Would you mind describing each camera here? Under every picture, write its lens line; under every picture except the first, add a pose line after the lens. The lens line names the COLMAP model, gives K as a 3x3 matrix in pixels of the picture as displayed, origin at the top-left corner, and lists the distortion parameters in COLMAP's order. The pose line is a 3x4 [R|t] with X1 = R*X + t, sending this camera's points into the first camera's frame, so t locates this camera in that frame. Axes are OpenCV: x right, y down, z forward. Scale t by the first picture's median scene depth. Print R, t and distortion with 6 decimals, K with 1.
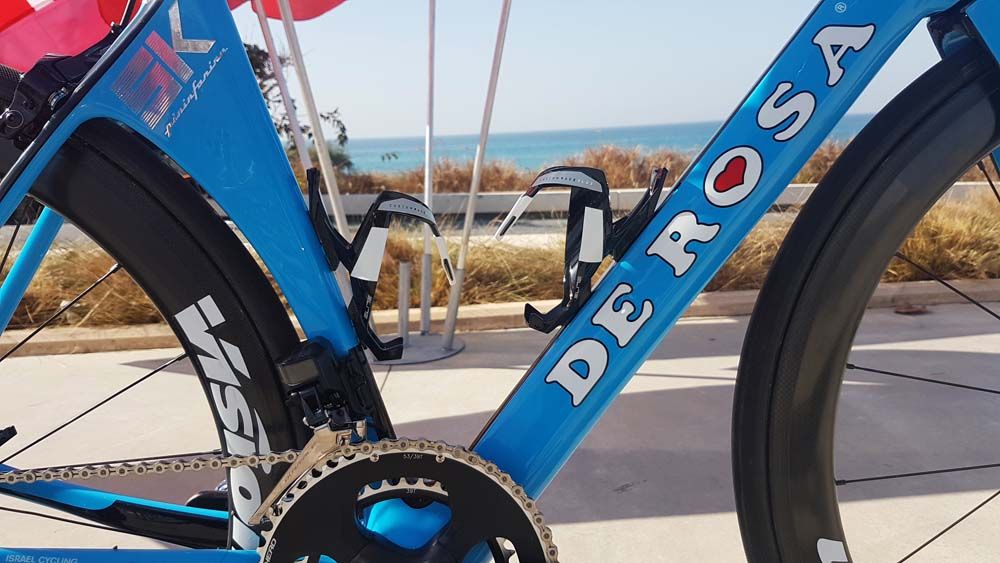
lens RADIAL K [[777.2, 0, 500.0], [0, 777.2, 281.5], [0, 0, 1]] dist [0.166295, -0.326055]
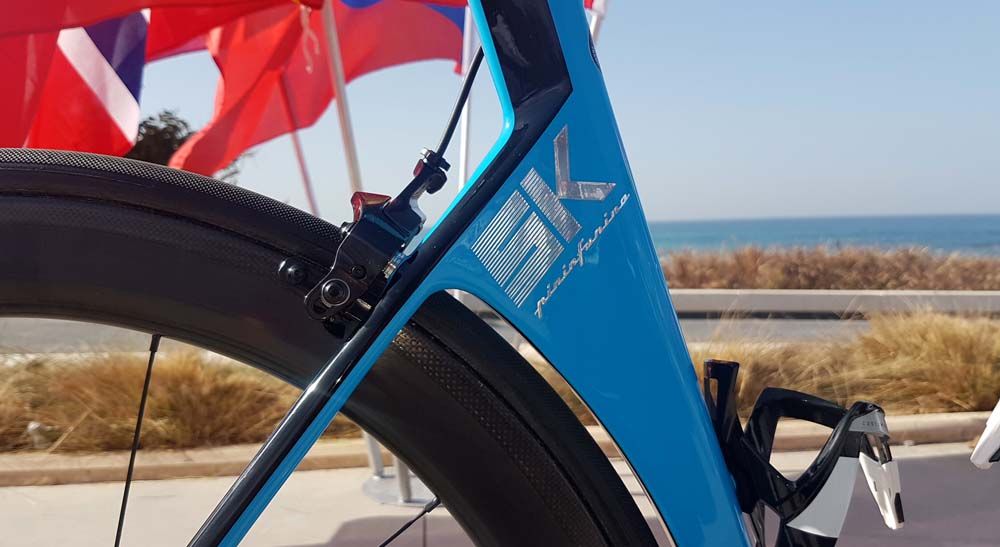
lens RADIAL K [[814.1, 0, 485.7], [0, 814.1, 295.2], [0, 0, 1]] dist [0.160946, -0.328424]
pose [[0.998439, 0.019954, 0.052175, -0.472708], [-0.014436, 0.994465, -0.104069, -0.119632], [-0.053962, 0.103154, 0.993201, 0.275094]]
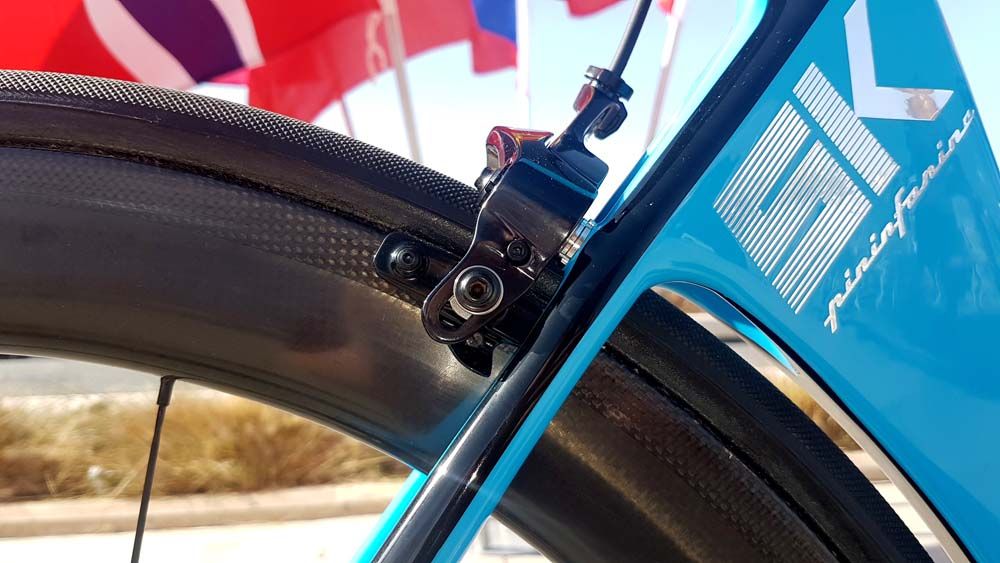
lens RADIAL K [[792.3, 0, 500.0], [0, 792.3, 281.5], [0, 0, 1]] dist [0.164740, -0.323436]
pose [[0.999981, -0.006010, 0.001472, -0.545510], [0.006168, 0.987238, -0.159133, -0.136085], [-0.000497, 0.159139, 0.987256, 0.572162]]
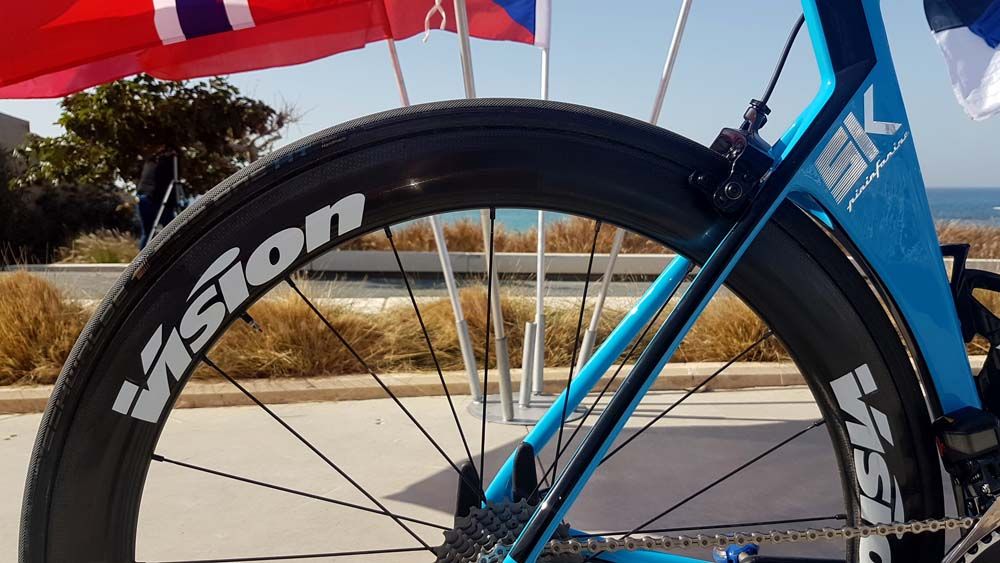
lens RADIAL K [[776.3, 0, 509.2], [0, 776.3, 297.4], [0, 0, 1]] dist [0.116919, -0.169192]
pose [[0.997373, 0.028440, 0.066616, -0.878076], [-0.024659, 0.998075, -0.056906, 0.000988], [-0.068106, 0.055114, 0.996155, -0.003704]]
